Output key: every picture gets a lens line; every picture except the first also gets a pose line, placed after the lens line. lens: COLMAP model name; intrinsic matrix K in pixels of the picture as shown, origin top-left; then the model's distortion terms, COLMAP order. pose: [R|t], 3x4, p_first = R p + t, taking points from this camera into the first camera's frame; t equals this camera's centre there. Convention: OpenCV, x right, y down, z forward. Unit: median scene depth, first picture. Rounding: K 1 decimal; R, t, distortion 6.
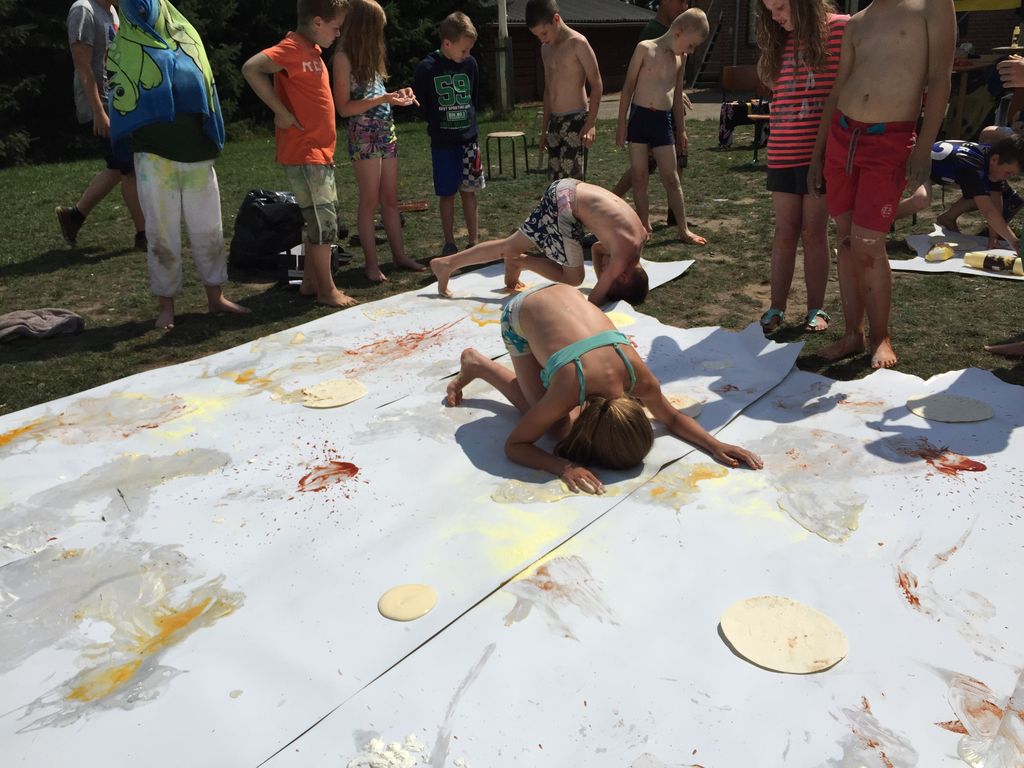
lens RADIAL K [[870.4, 0, 514.4], [0, 870.4, 374.0], [0, 0, 1]] dist [0.088619, -0.155707]
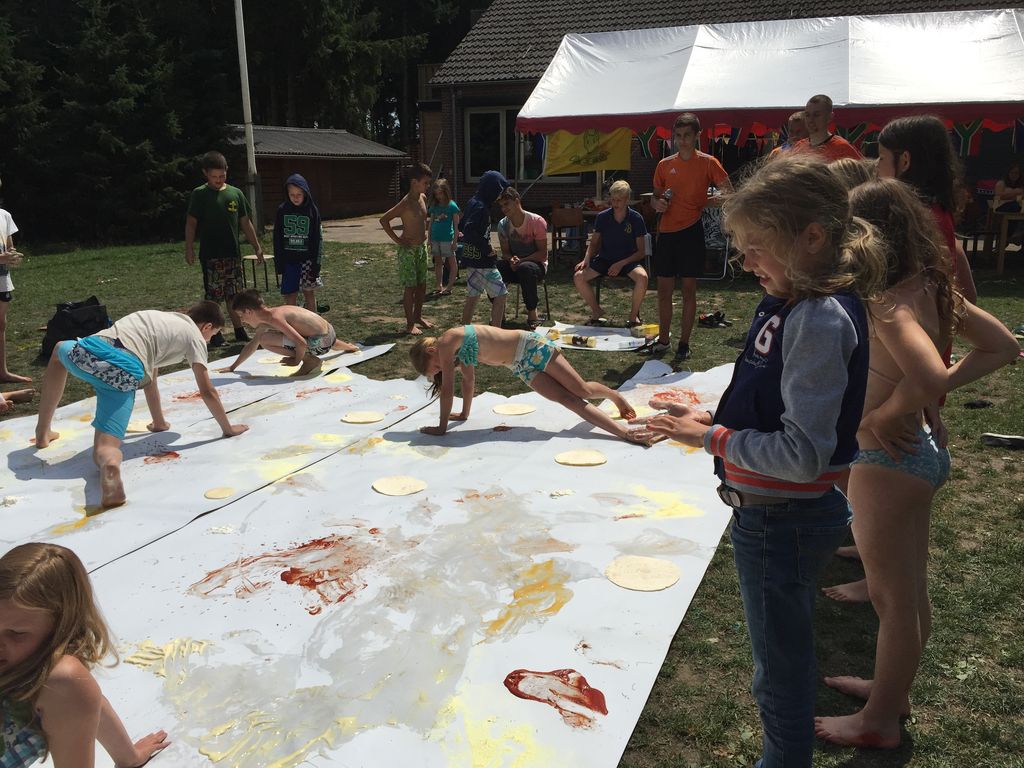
lens RADIAL K [[870.4, 0, 514.4], [0, 870.4, 374.0], [0, 0, 1]] dist [0.088619, -0.155707]
pose [[0.962470, -0.033791, 0.269275, -0.001001], [0.067611, 0.990789, -0.117326, 0.053275], [-0.262830, 0.131129, 0.955890, -0.226718]]
